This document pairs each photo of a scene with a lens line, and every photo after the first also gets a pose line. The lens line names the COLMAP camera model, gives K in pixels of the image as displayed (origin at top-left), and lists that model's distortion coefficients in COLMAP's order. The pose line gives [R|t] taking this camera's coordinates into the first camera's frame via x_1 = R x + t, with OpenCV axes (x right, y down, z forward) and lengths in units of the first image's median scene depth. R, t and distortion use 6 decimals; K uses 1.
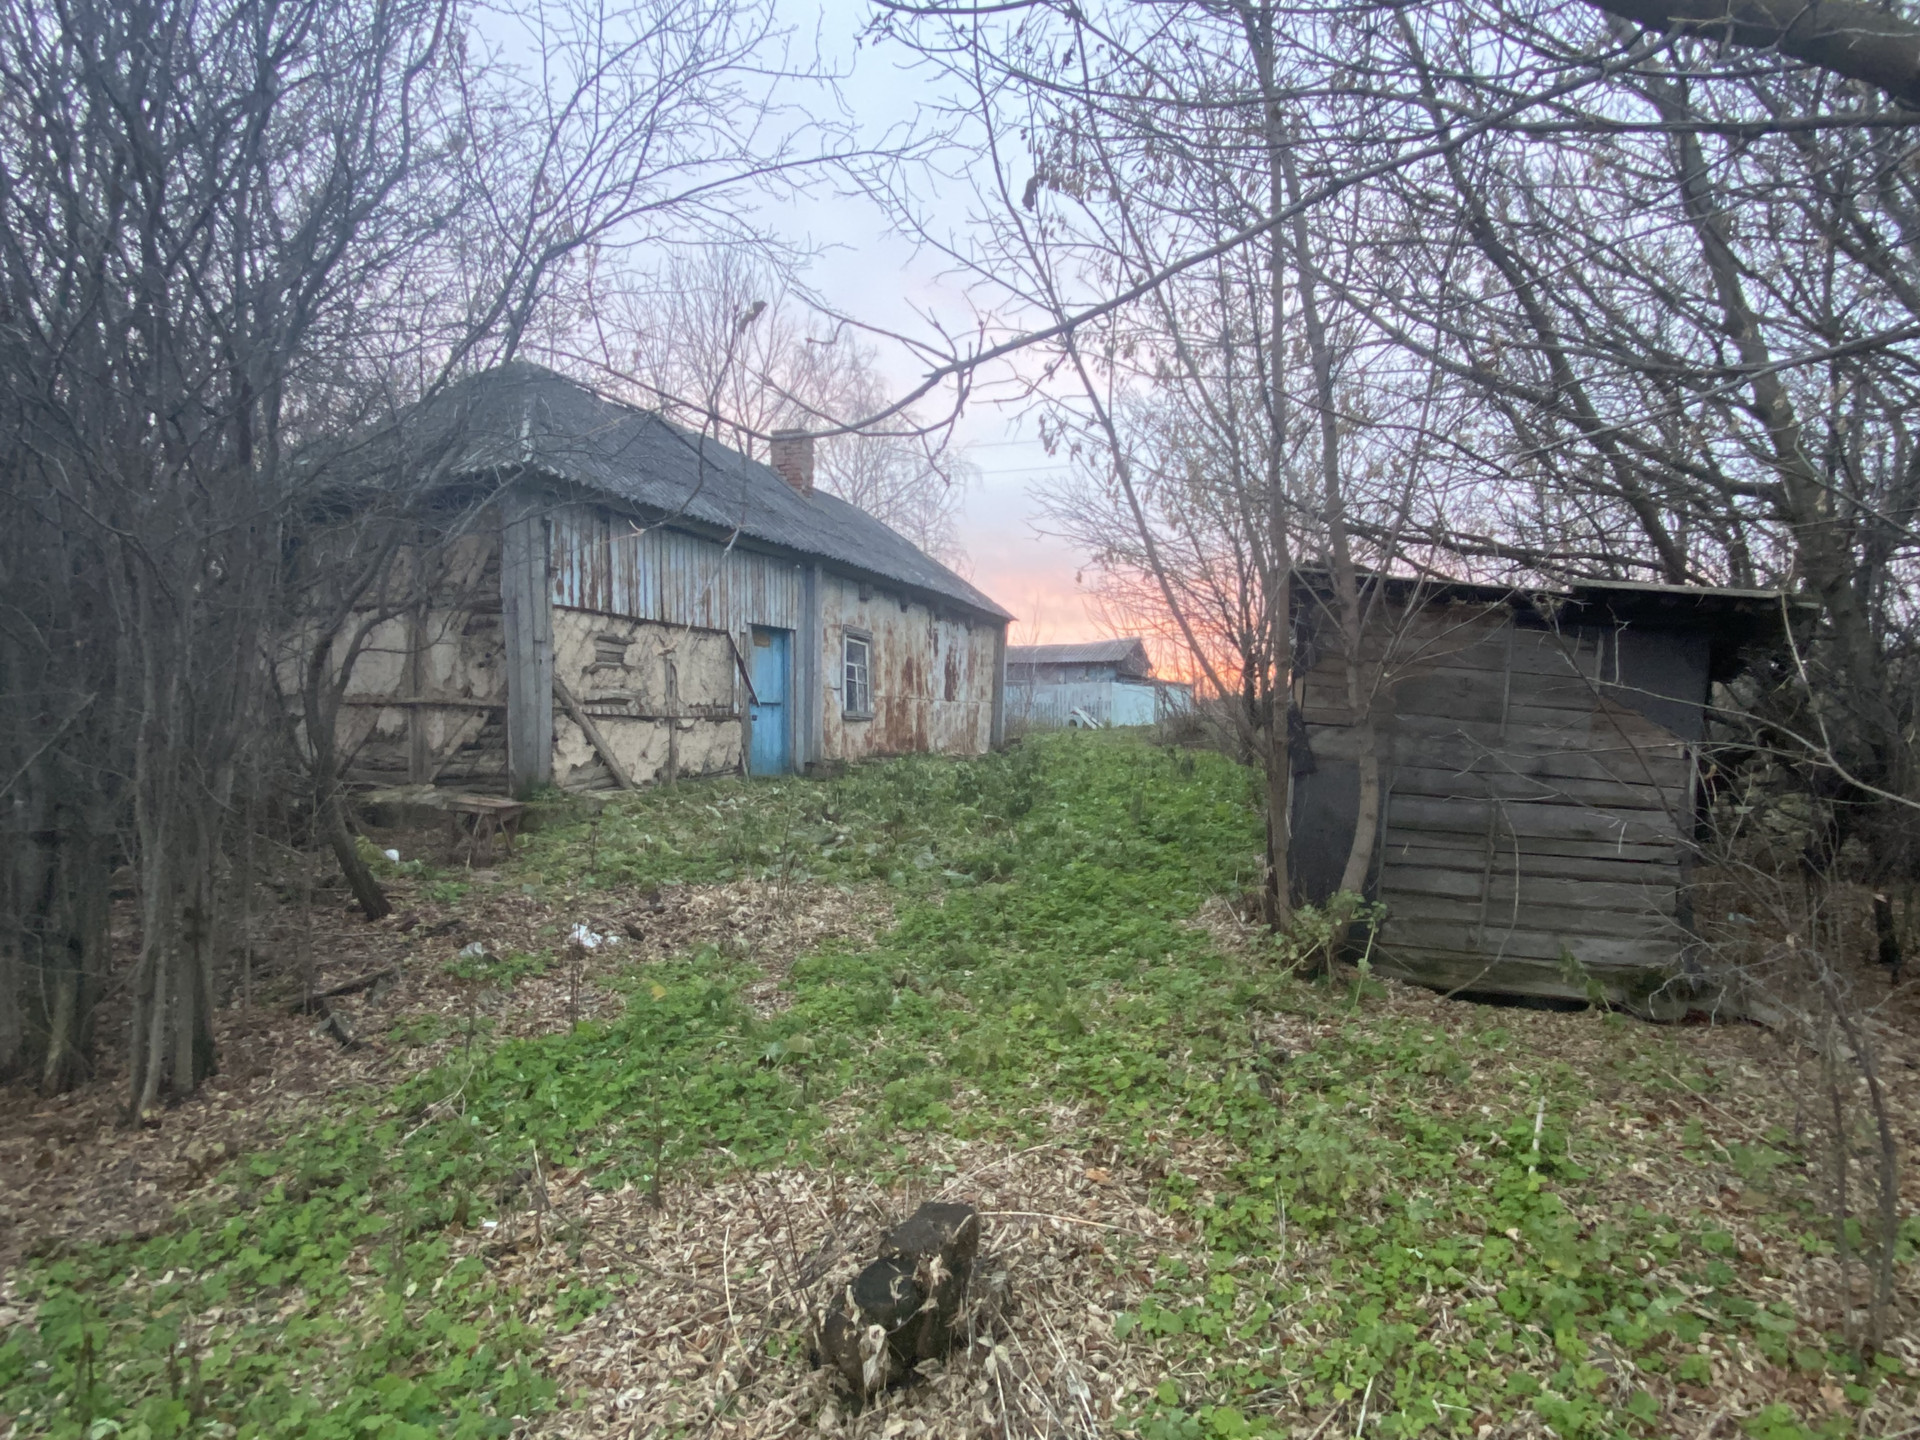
lens RADIAL K [[1019.2, 0, 948.3], [0, 1019.2, 719.8], [0, 0, 1]] dist [0.042316, -0.044863]
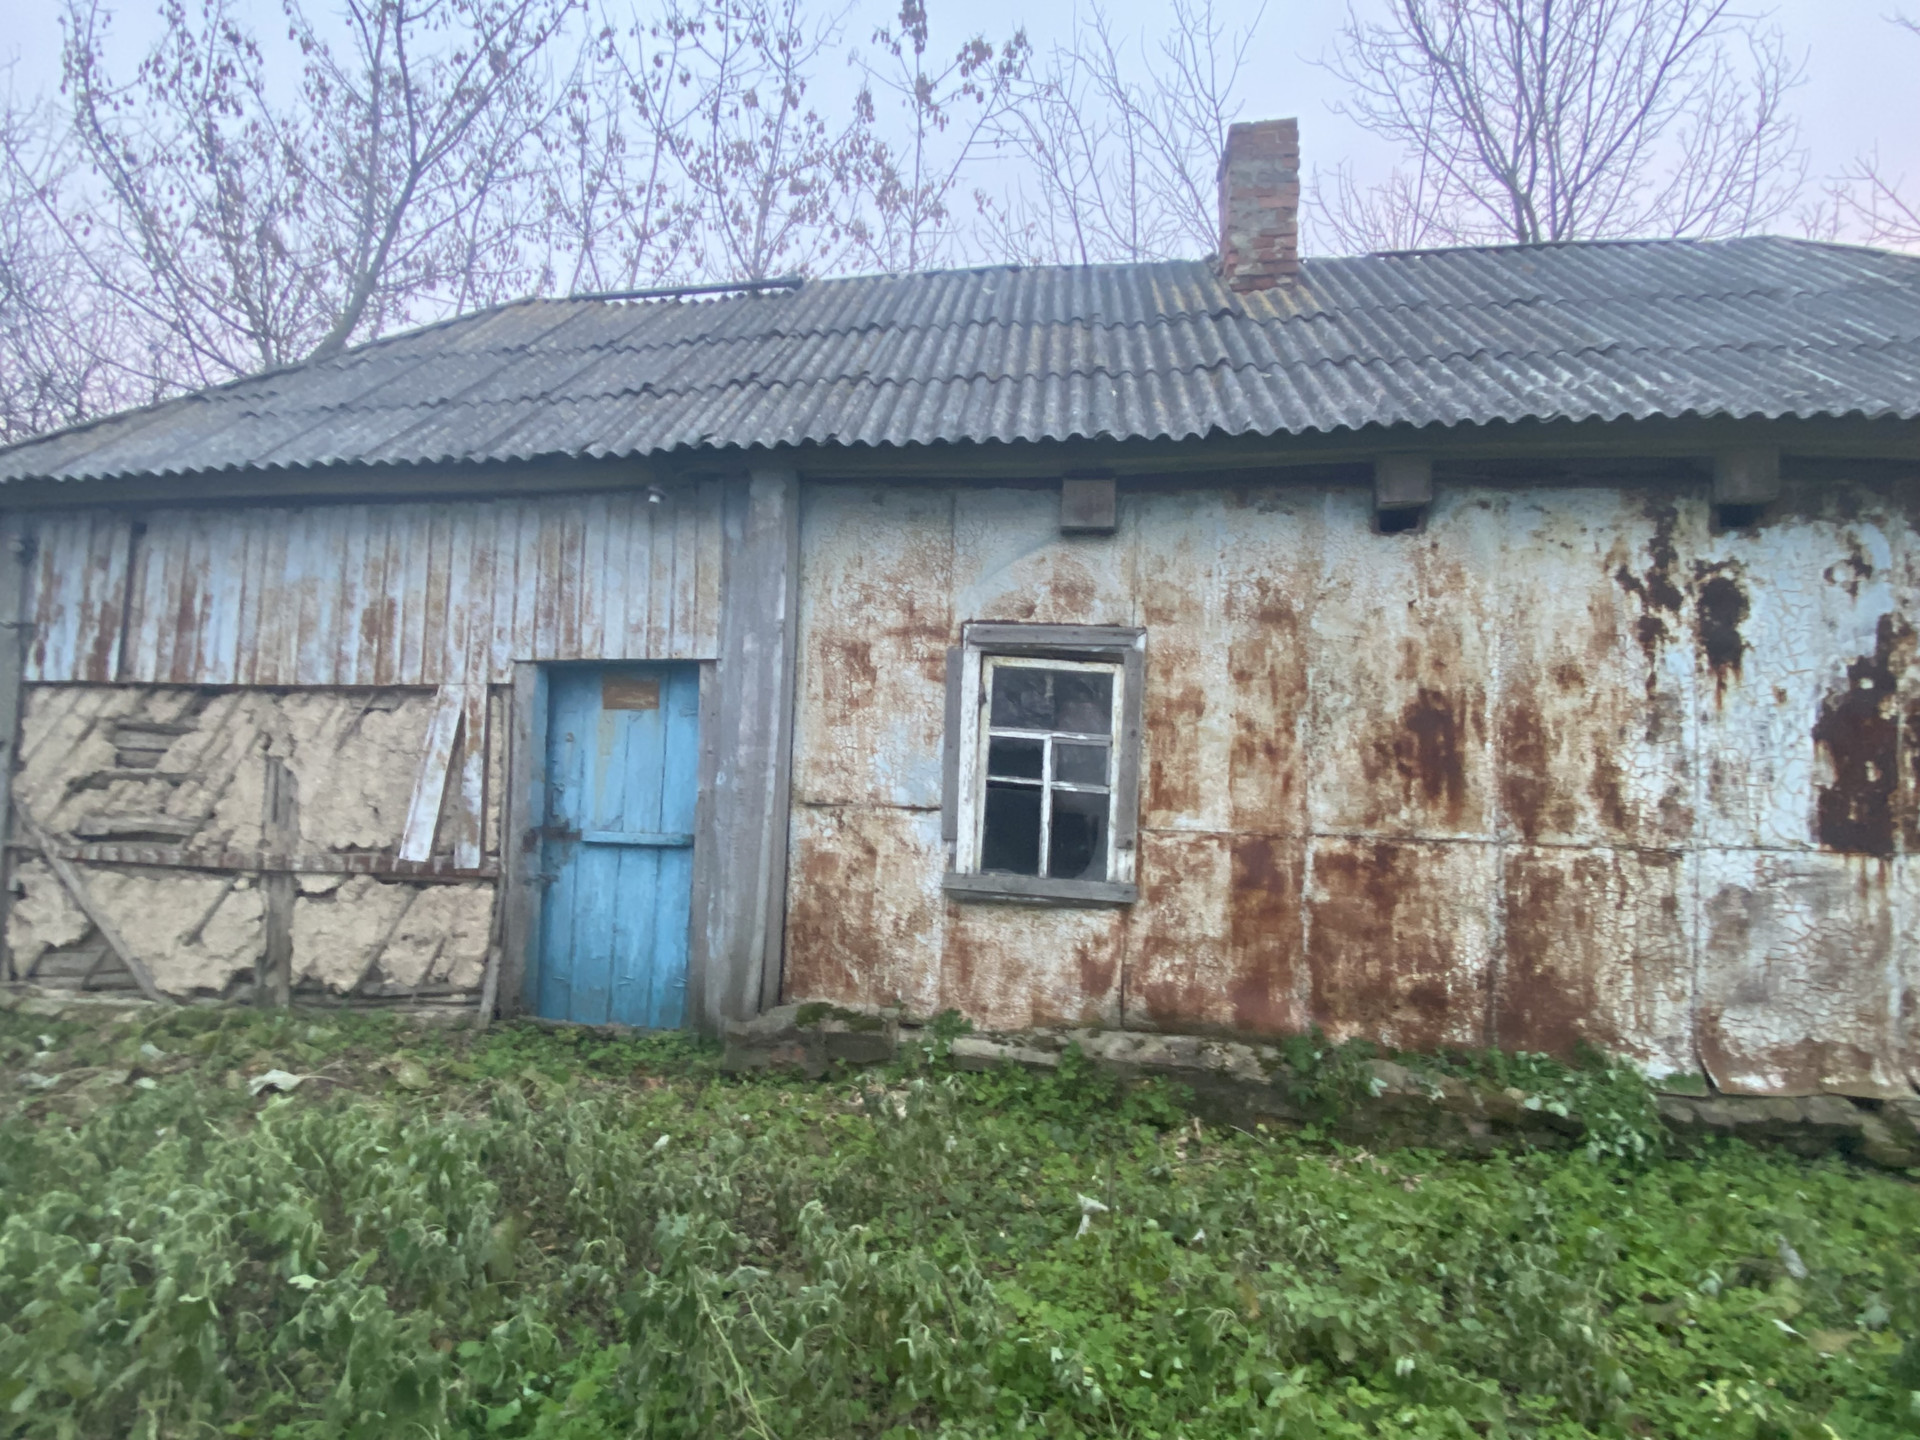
lens RADIAL K [[1019.2, 0, 948.3], [0, 1019.2, 719.8], [0, 0, 1]] dist [0.042316, -0.044863]
pose [[0.218944, -0.043383, -0.974773, 0.302769], [-0.014213, 0.998763, -0.047643, -0.057502], [0.975634, 0.024286, 0.218056, 1.211461]]
